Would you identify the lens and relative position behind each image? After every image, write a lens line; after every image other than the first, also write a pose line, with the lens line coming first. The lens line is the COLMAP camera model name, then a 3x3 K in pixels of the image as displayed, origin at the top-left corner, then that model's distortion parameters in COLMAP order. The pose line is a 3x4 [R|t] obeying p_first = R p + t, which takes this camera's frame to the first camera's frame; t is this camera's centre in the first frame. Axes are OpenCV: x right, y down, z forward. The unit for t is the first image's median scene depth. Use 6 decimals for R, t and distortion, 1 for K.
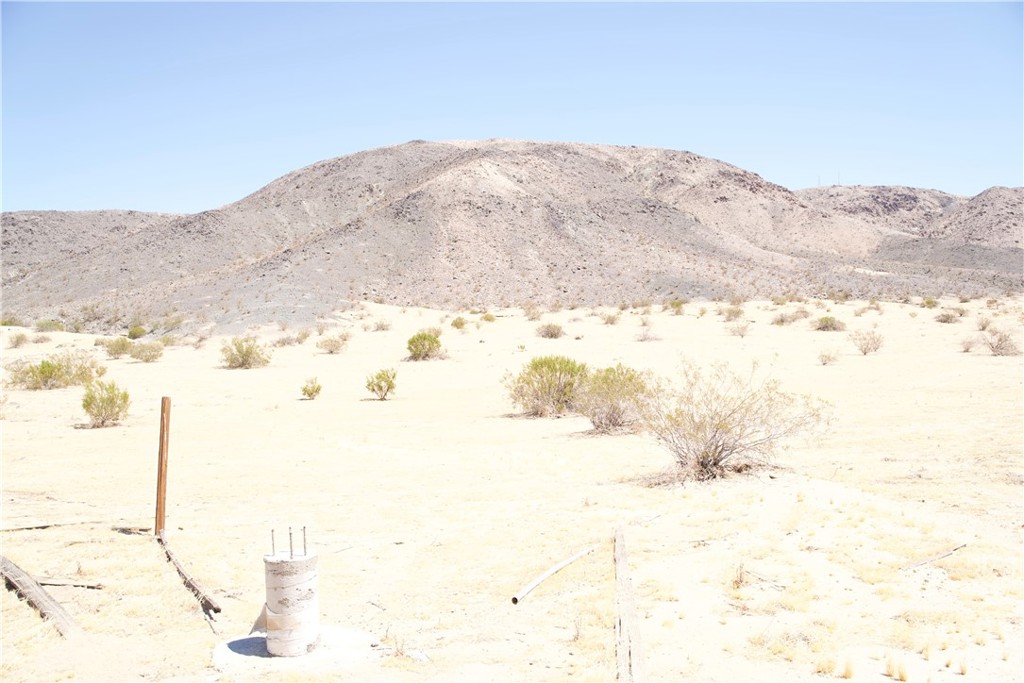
lens RADIAL K [[818.0, 0, 512.0], [0, 818.0, 341.5], [0, 0, 1]] dist [-0.129854, 0.108147]
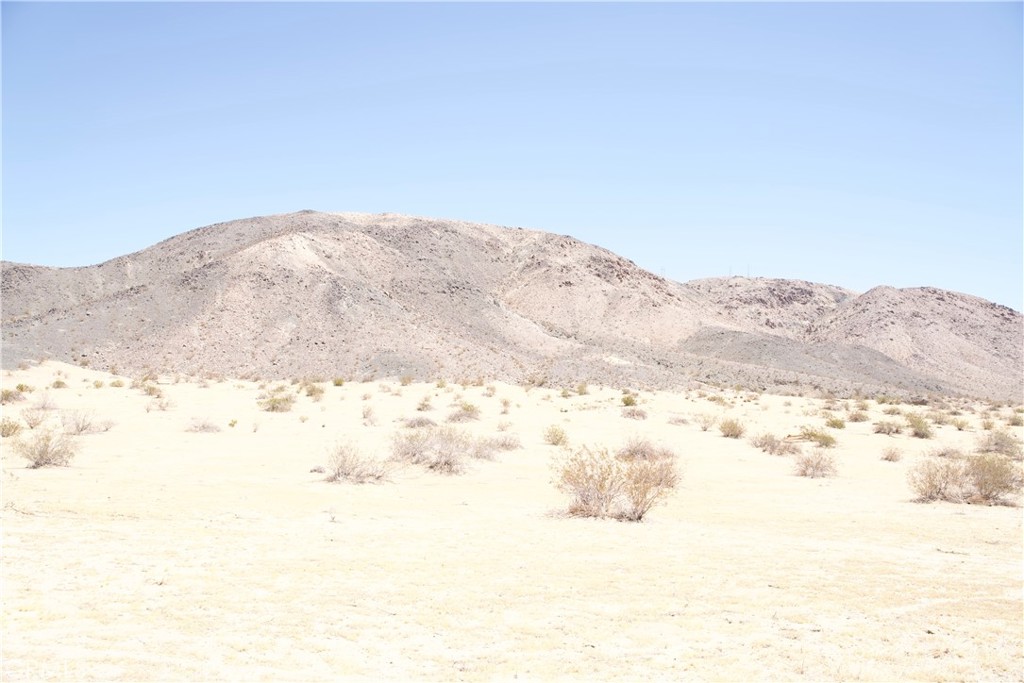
lens RADIAL K [[818.0, 0, 512.0], [0, 818.0, 341.5], [0, 0, 1]] dist [-0.129854, 0.108147]
pose [[0.997364, 0.055725, 0.046470, 0.107636], [-0.051342, 0.994554, -0.090695, -0.003888], [-0.051271, 0.088070, 0.994794, -0.017267]]
